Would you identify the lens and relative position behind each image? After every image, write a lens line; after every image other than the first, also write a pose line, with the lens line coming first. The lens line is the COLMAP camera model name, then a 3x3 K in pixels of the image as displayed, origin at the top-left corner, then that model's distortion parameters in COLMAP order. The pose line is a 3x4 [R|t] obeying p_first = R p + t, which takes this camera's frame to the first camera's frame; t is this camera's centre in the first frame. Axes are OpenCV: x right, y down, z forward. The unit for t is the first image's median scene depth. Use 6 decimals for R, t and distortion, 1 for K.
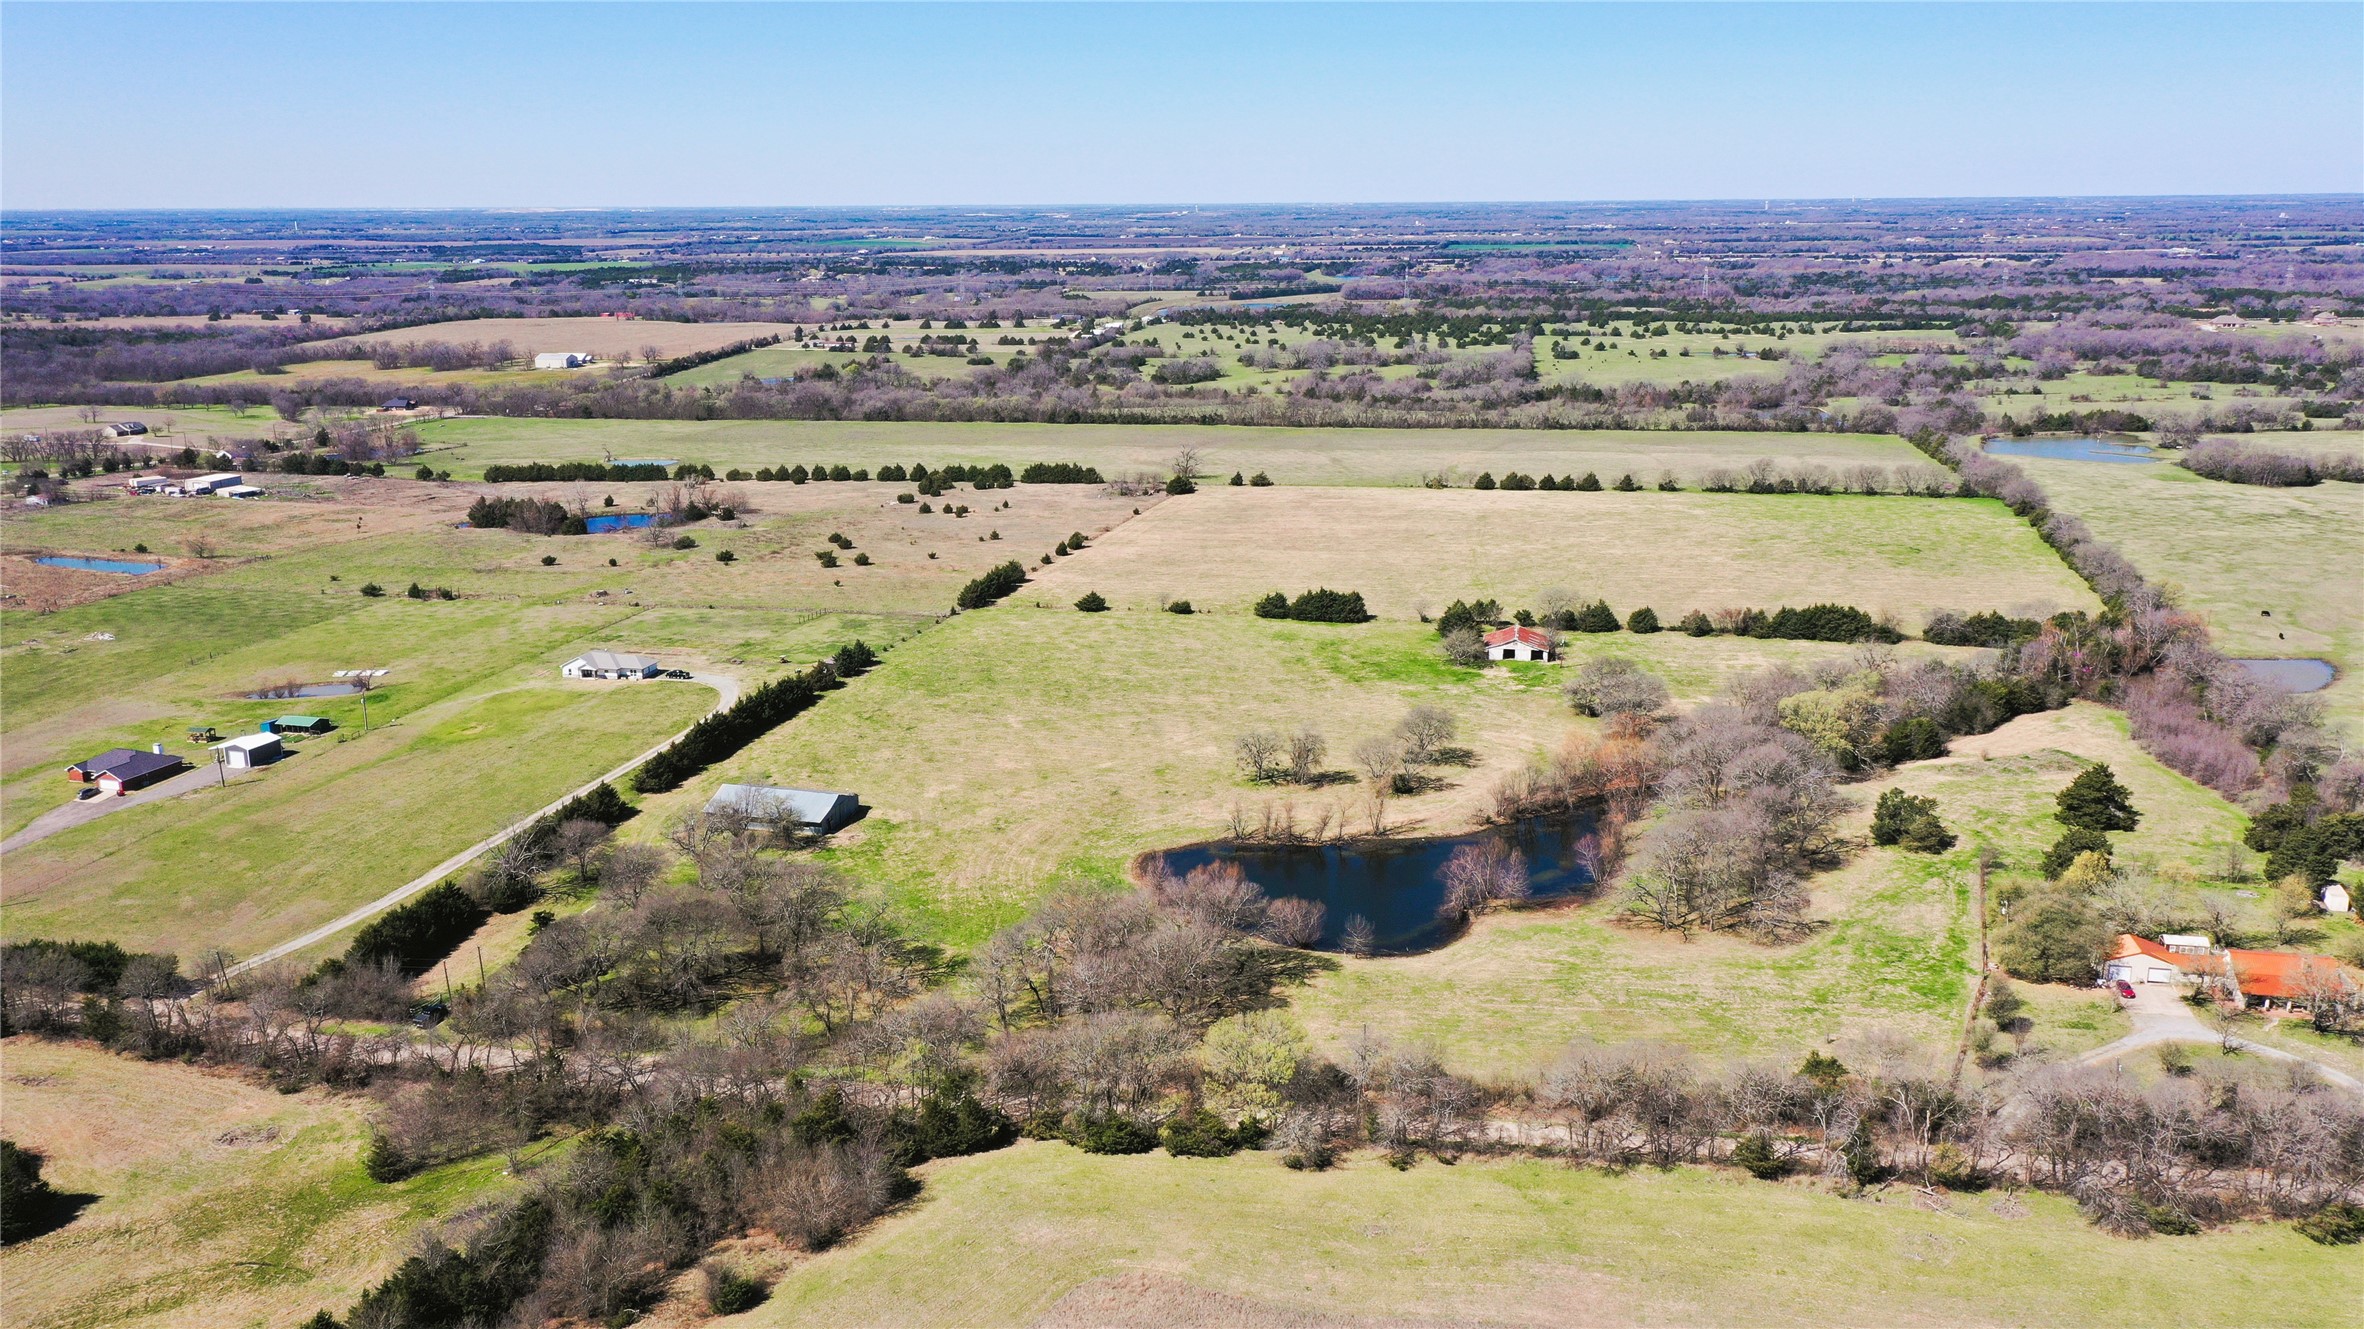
lens RADIAL K [[1870.5, 0, 1179.1], [0, 1870.5, 655.7], [0, 0, 1]] dist [0.018070, -0.005271]
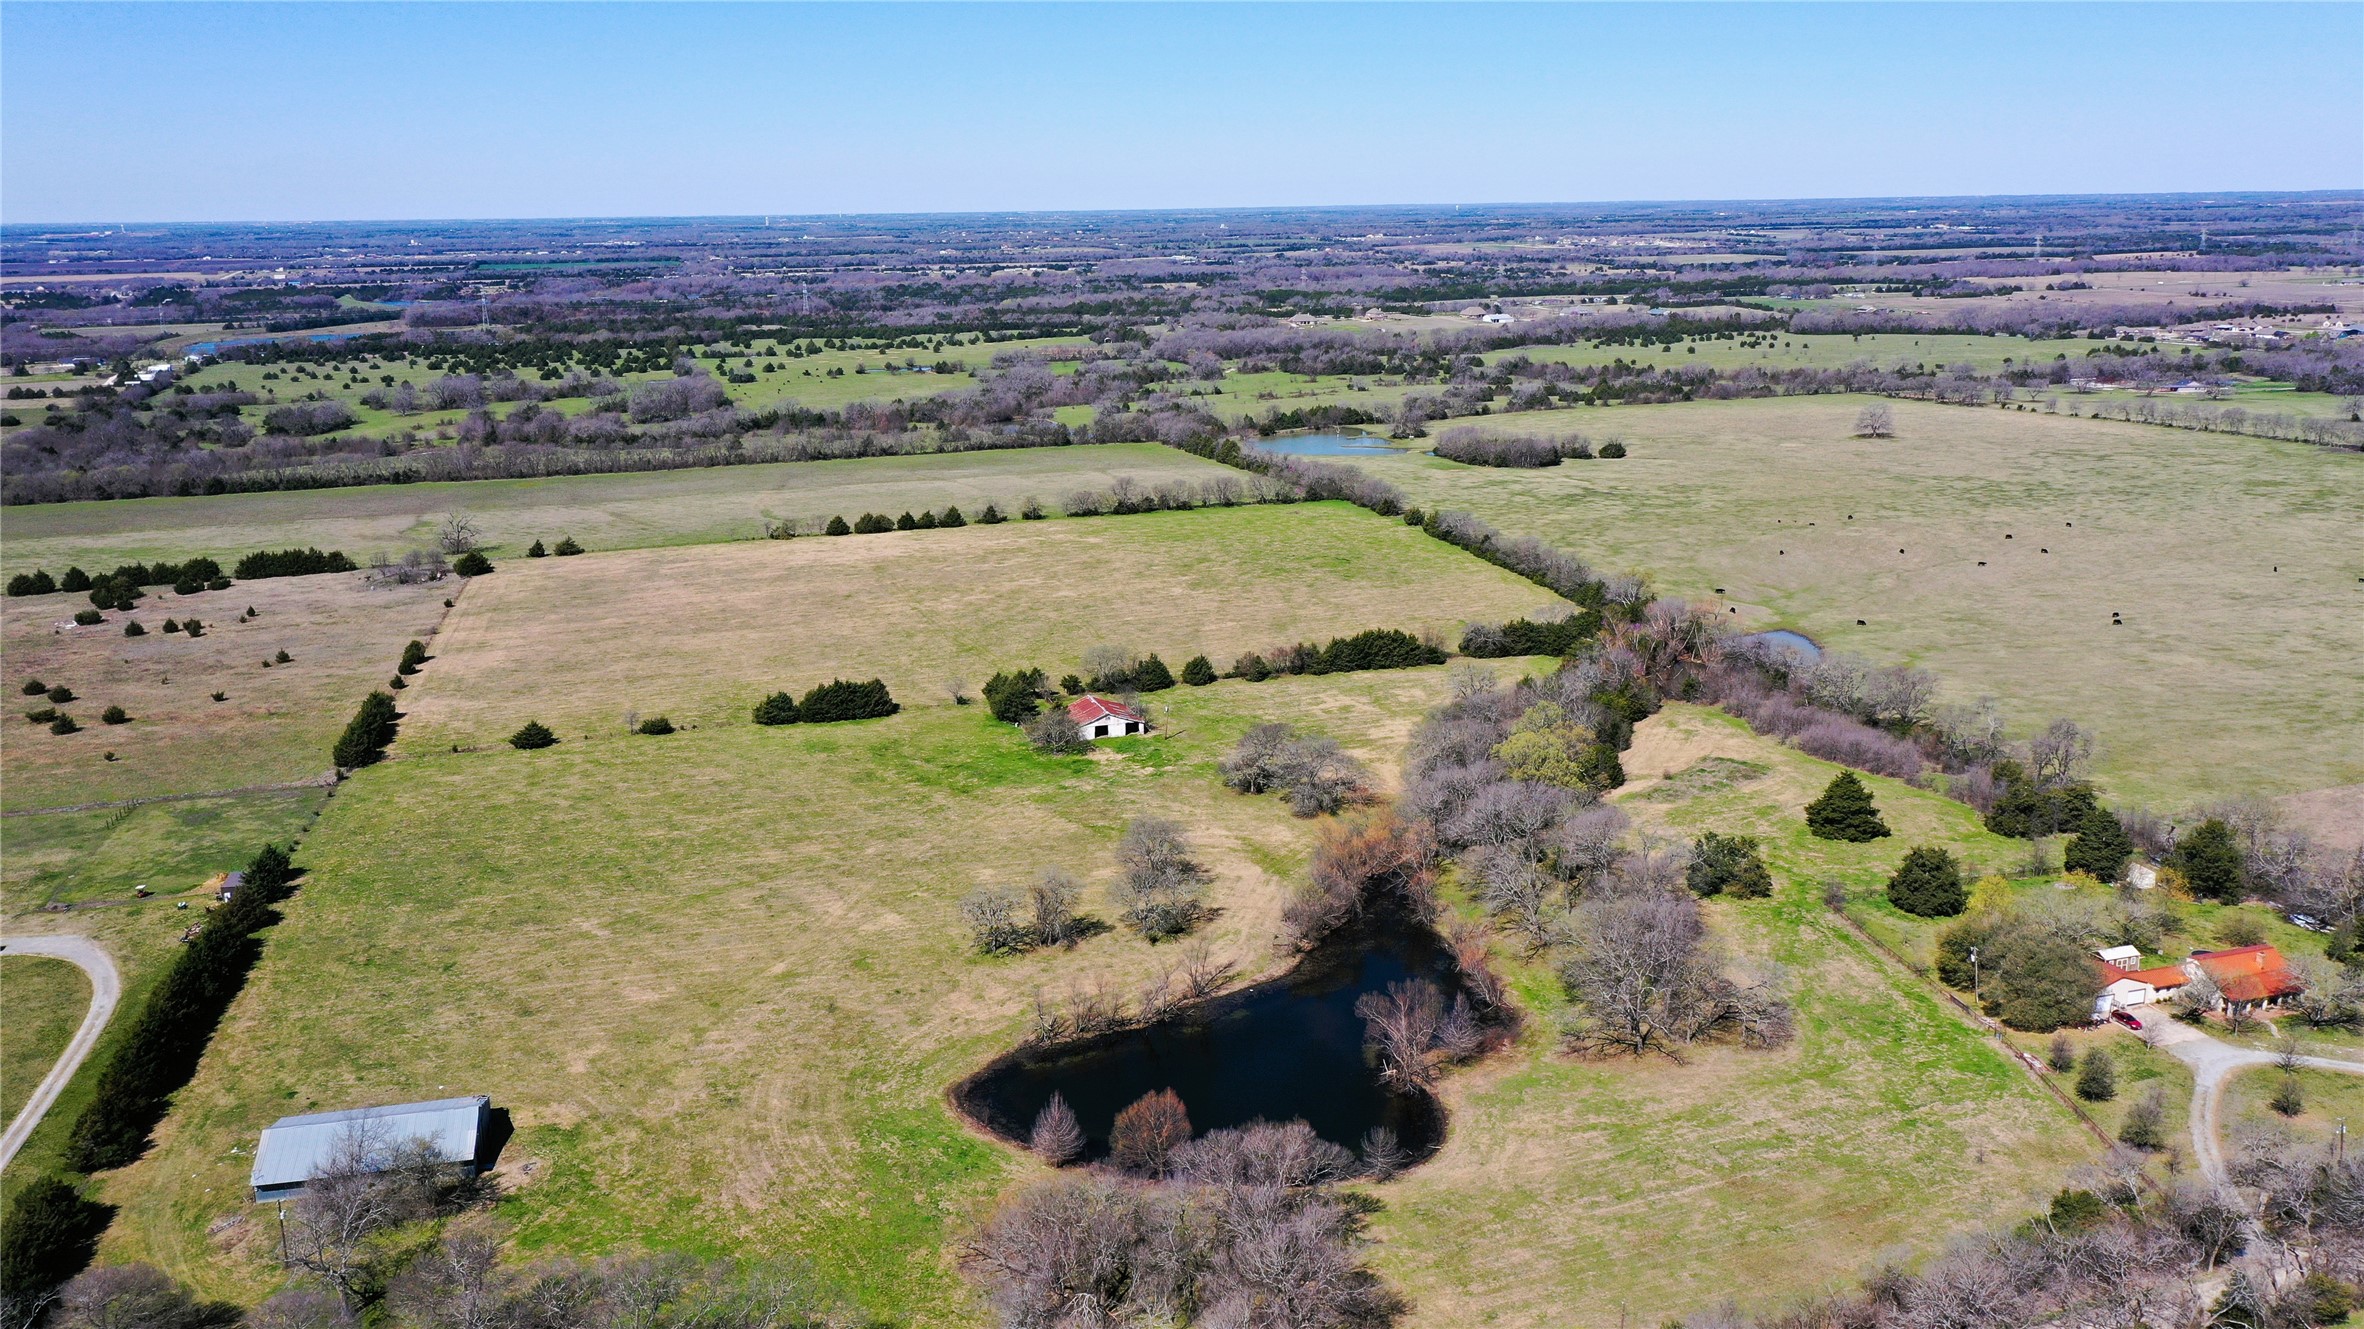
lens RADIAL K [[1870.5, 0, 1173.7], [0, 1870.5, 676.9], [0, 0, 1]] dist [0.018070, -0.005271]
pose [[0.868837, -0.126592, 0.478640, -0.133386], [0.125456, 0.991499, 0.034504, -0.033547], [-0.478939, 0.030070, 0.877333, 0.151720]]
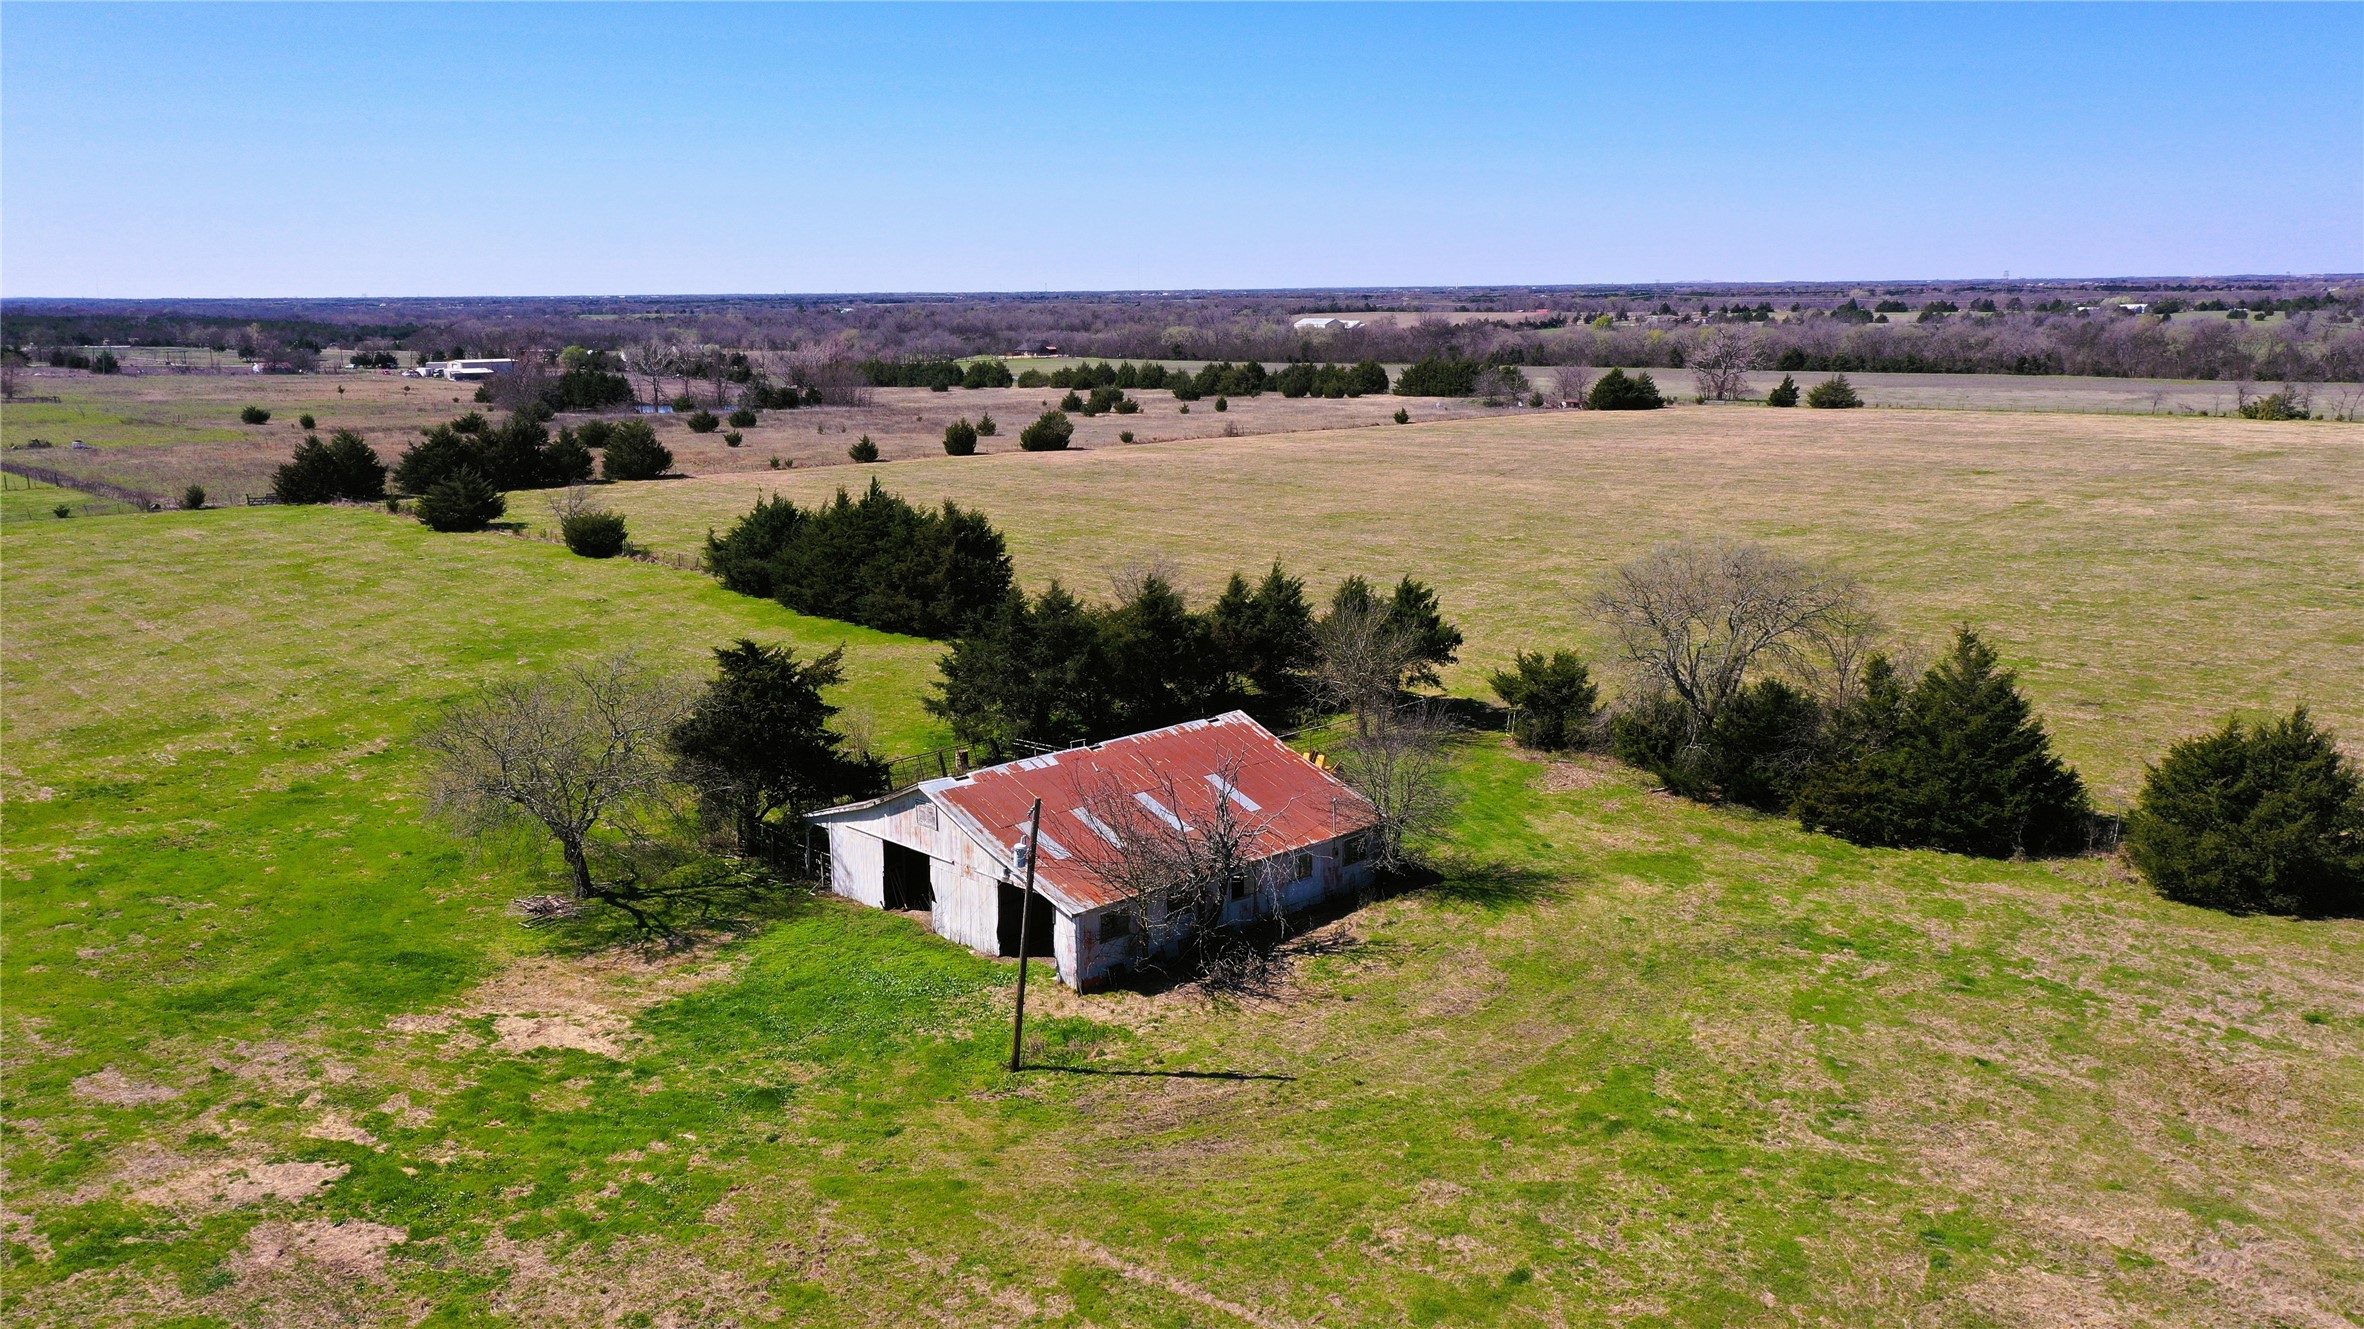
lens RADIAL K [[1870.5, 0, 1184.0], [0, 1870.5, 664.5], [0, 0, 1]] dist [0.018070, -0.005271]
pose [[0.820612, 0.110932, -0.560616, 0.180215], [-0.130869, 0.991389, 0.004609, -0.013885], [0.556299, 0.069585, 0.828063, 0.585771]]
